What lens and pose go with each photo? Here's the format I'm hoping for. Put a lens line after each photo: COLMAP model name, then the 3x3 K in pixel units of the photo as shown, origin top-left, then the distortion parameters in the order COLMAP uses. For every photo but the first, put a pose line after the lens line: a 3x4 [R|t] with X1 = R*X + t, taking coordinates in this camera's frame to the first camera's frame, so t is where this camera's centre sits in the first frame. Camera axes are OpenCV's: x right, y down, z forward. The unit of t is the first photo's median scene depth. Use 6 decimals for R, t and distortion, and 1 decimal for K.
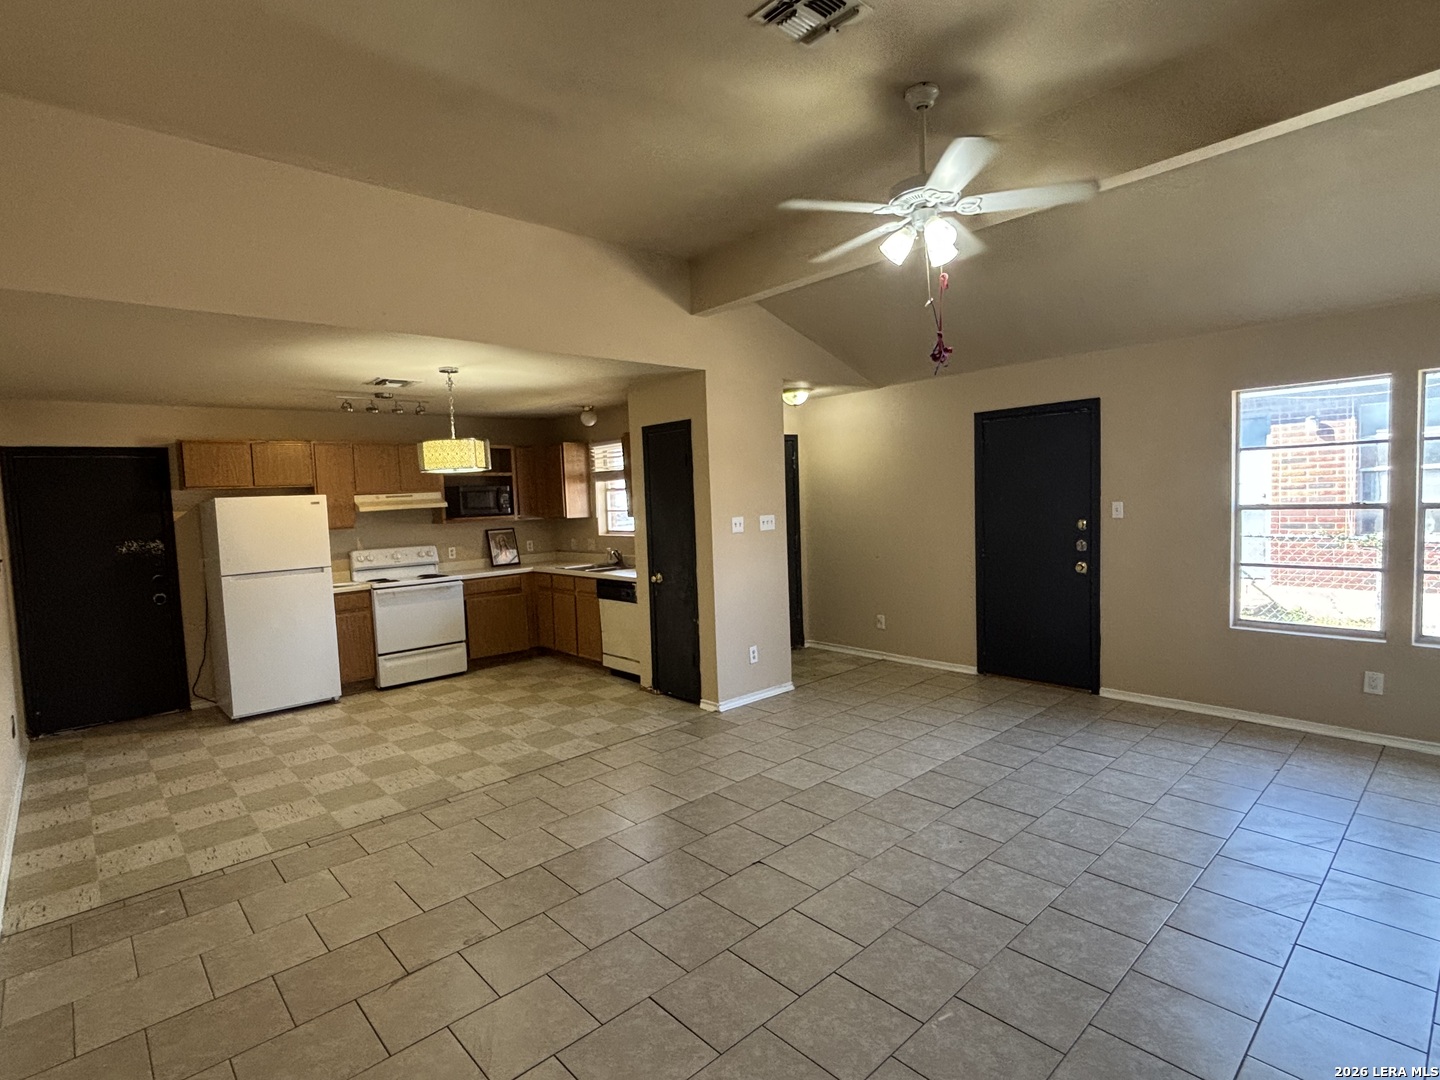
lens RADIAL K [[724.3, 0, 717.8], [0, 724.3, 549.4], [0, 0, 1]] dist [0.040632, -0.024029]
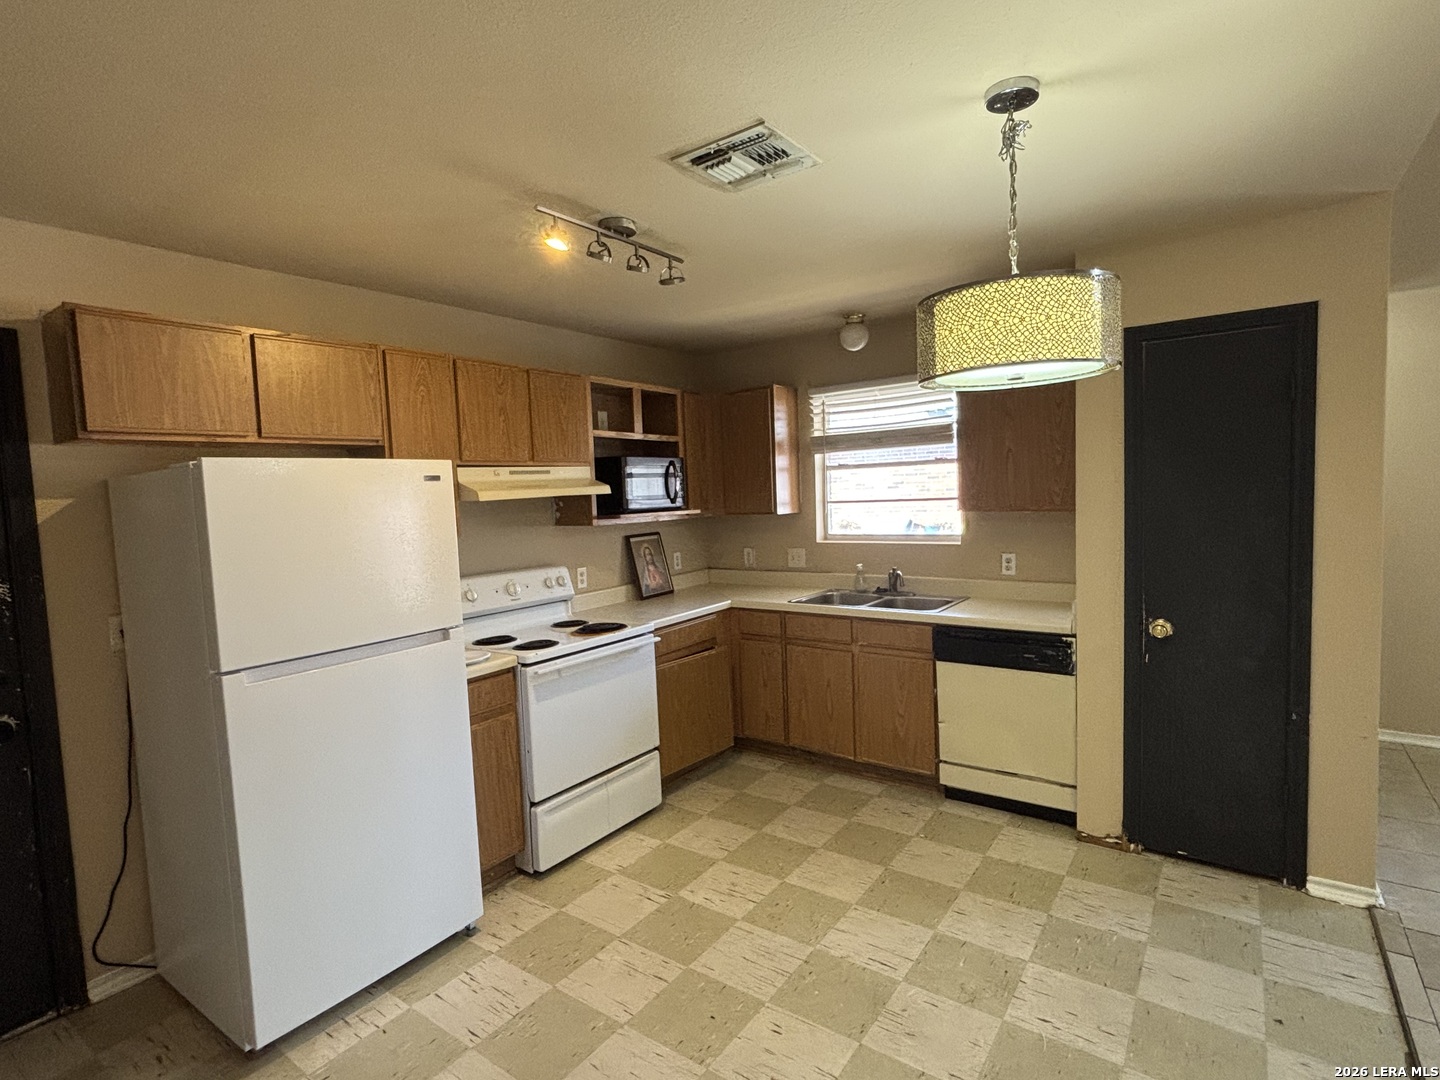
lens RADIAL K [[724.3, 0, 717.8], [0, 724.3, 549.4], [0, 0, 1]] dist [0.040632, -0.024029]
pose [[0.976500, -0.014454, 0.215031, -0.464431], [0.014465, 0.999894, 0.001524, -0.019869], [-0.215030, 0.001622, 0.976606, 0.532926]]
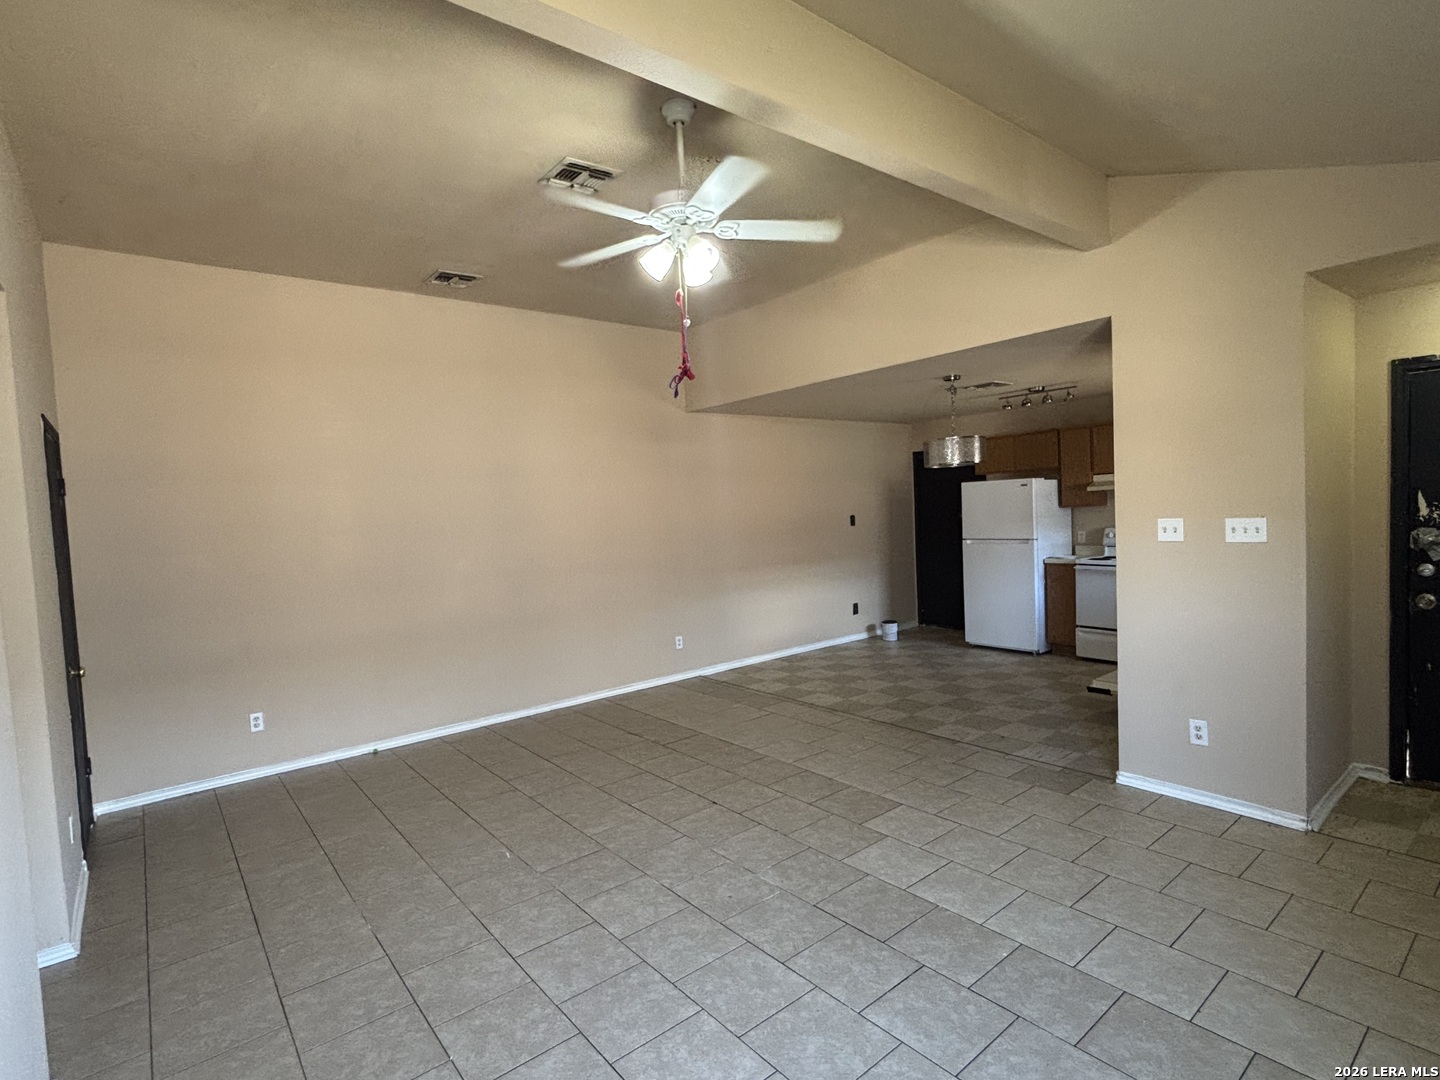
lens RADIAL K [[718.6, 0, 720.0], [0, 718.6, 540.0], [0, 0, 1]] dist [0.037287, -0.023391]
pose [[-0.050144, 0.089000, -0.994769, 0.634436], [-0.026349, 0.995557, 0.090399, -0.066055], [0.998394, 0.030744, -0.047576, 0.541186]]
